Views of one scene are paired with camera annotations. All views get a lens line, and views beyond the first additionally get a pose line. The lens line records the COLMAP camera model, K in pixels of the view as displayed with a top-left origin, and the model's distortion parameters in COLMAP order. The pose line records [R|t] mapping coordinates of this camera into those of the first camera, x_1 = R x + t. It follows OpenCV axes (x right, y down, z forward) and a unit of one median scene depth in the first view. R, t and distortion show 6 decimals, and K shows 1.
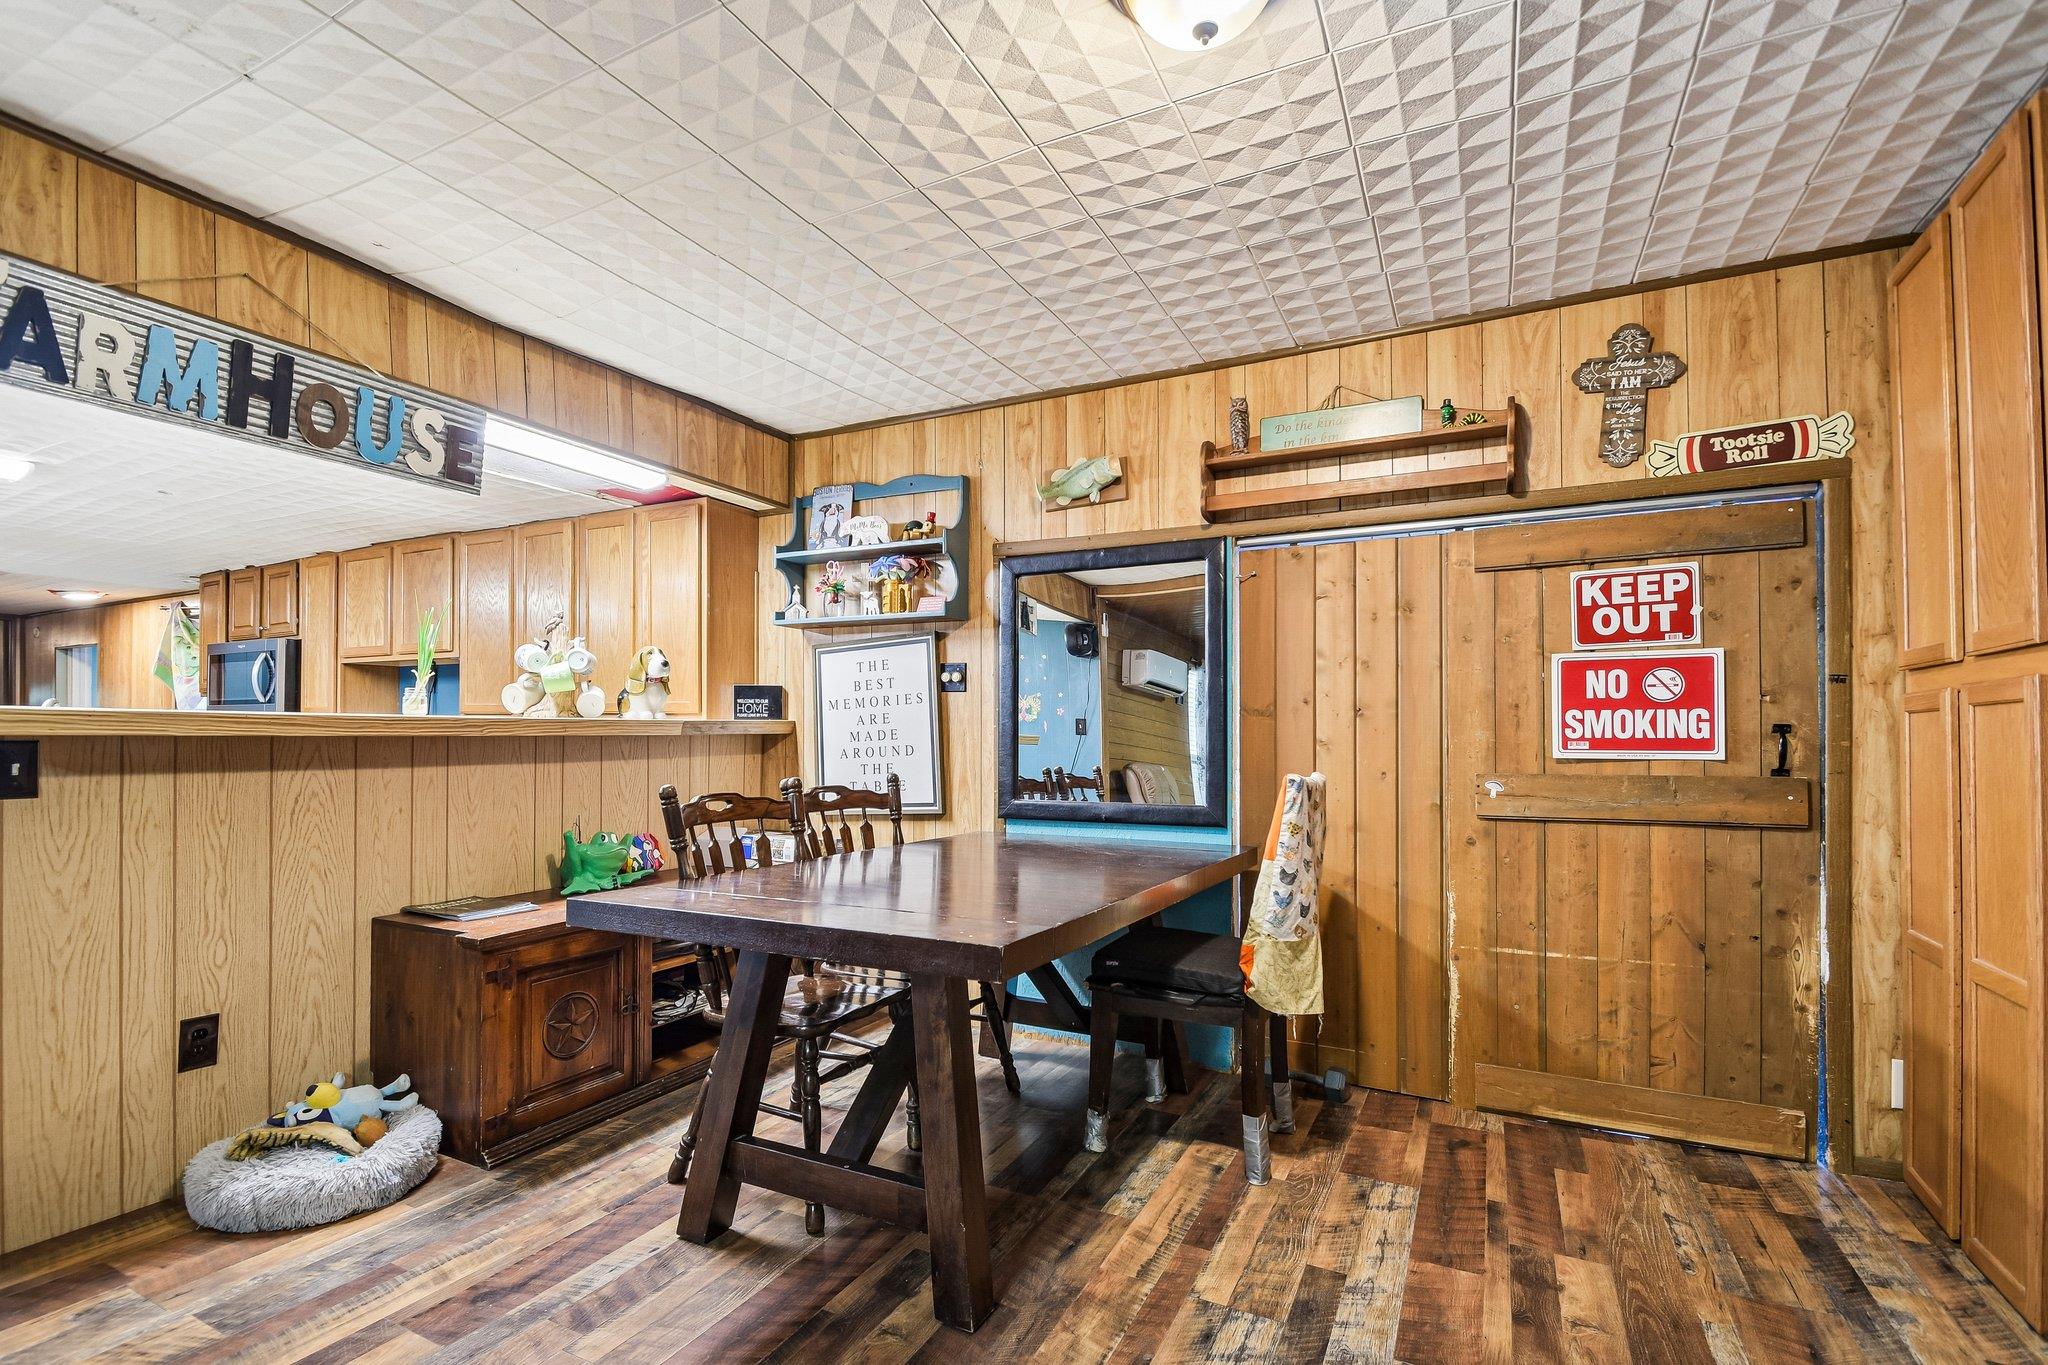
lens RADIAL K [[926.9, 0, 1022.4], [0, 926.9, 722.4], [0, 0, 1]] dist [0.010864, -0.015154]
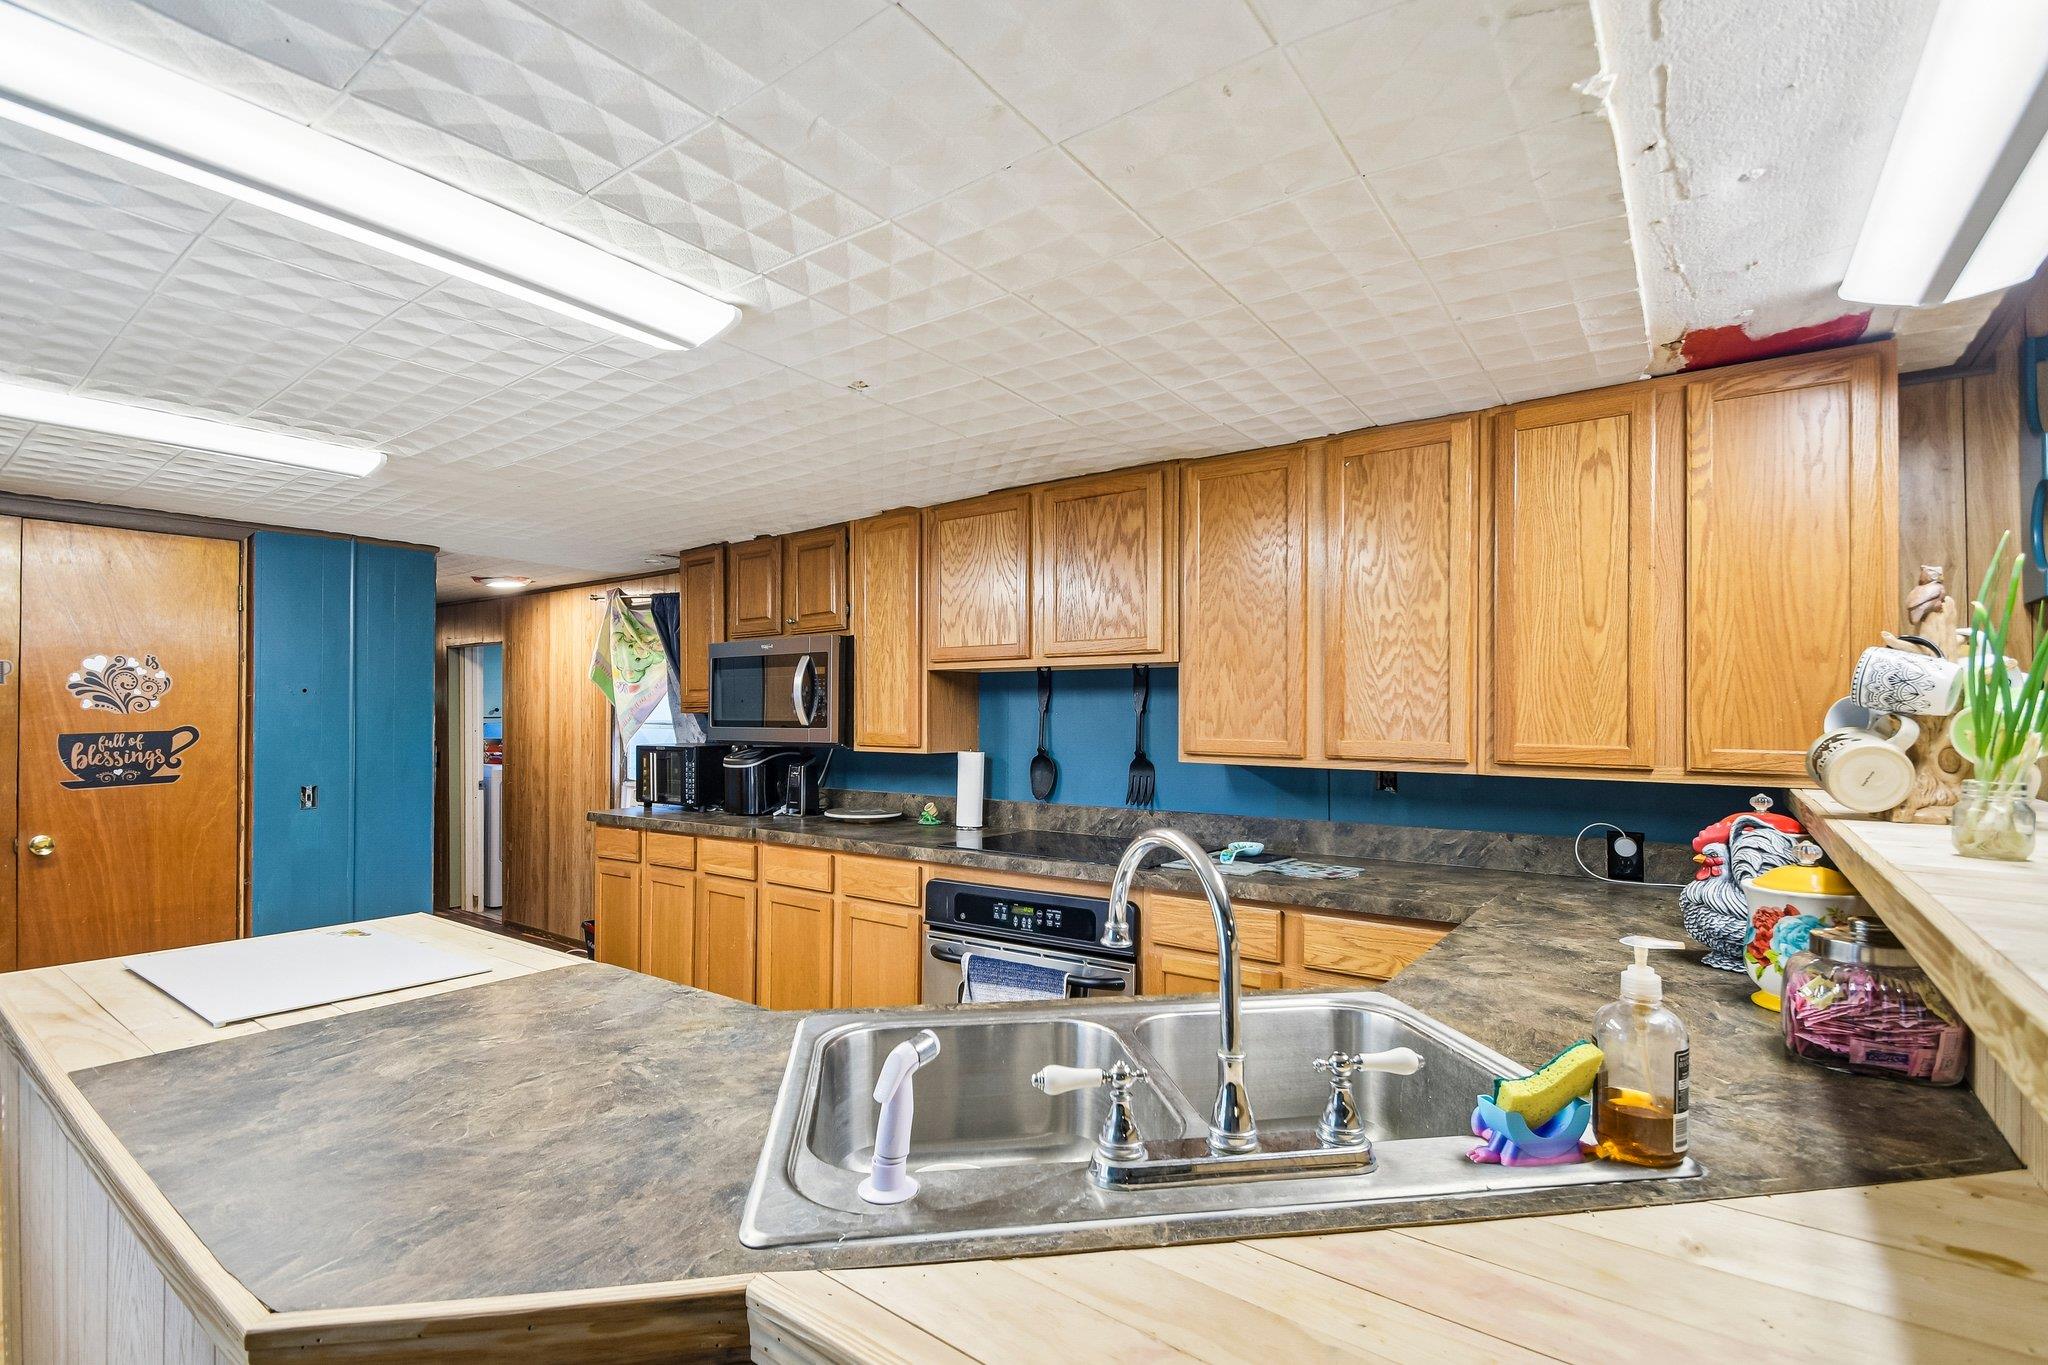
lens RADIAL K [[926.9, 0, 1022.4], [0, 926.9, 722.4], [0, 0, 1]] dist [0.010864, -0.015154]
pose [[0.987480, 0.000344, -0.157747, -0.864134], [0.002672, 0.999818, 0.018906, -0.058233], [0.157724, -0.019091, 0.987299, 0.511377]]
